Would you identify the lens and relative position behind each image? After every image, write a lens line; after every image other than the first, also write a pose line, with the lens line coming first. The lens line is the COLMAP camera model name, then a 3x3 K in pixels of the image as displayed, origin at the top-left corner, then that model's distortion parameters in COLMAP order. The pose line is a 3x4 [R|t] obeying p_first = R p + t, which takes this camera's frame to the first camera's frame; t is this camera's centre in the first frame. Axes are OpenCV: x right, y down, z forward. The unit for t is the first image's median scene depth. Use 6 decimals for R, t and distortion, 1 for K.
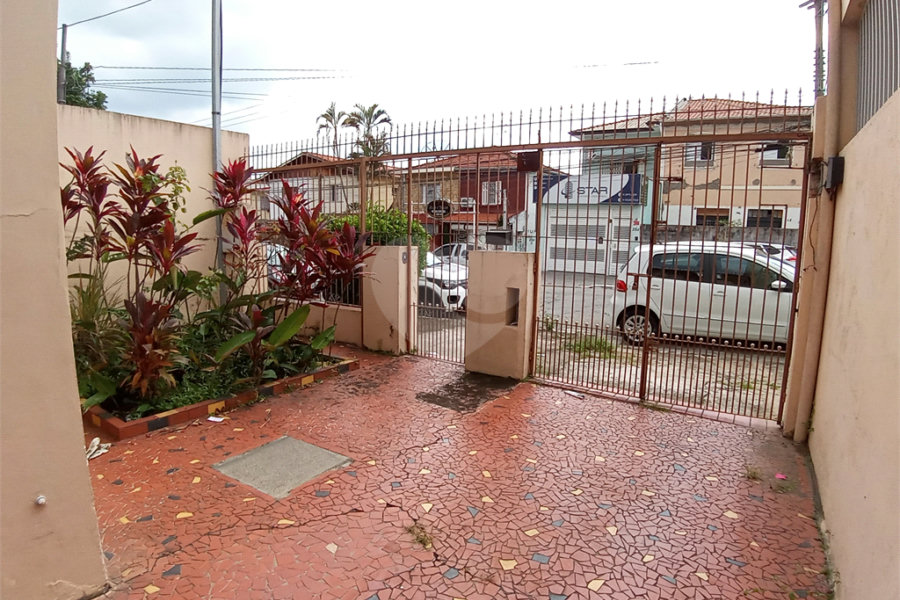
lens RADIAL K [[498.3, 0, 449.4], [0, 498.3, 300.5], [0, 0, 1]] dist [-0.088768, -0.000298]
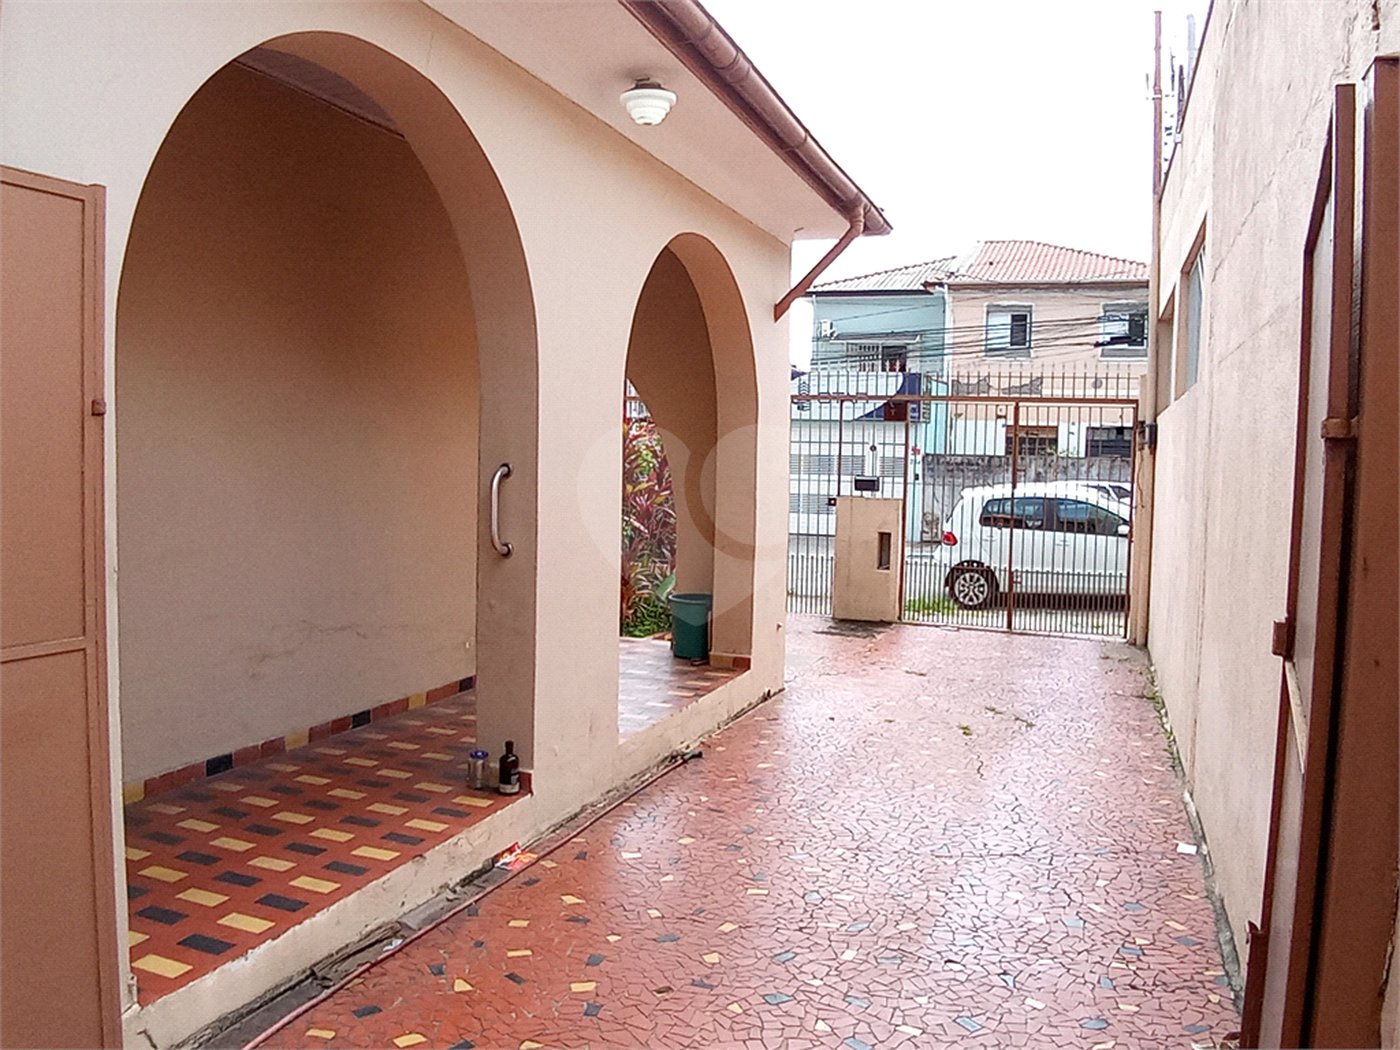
lens RADIAL K [[1122.1, 0, 699.0], [0, 1122.1, 524.1], [0, 0, 1]] dist [-0.094585, 0.004011]
pose [[0.976285, -0.010737, 0.216223, -0.474299], [0.027655, 0.996772, -0.075372, 0.076812], [-0.214716, 0.079565, 0.973430, -0.749021]]
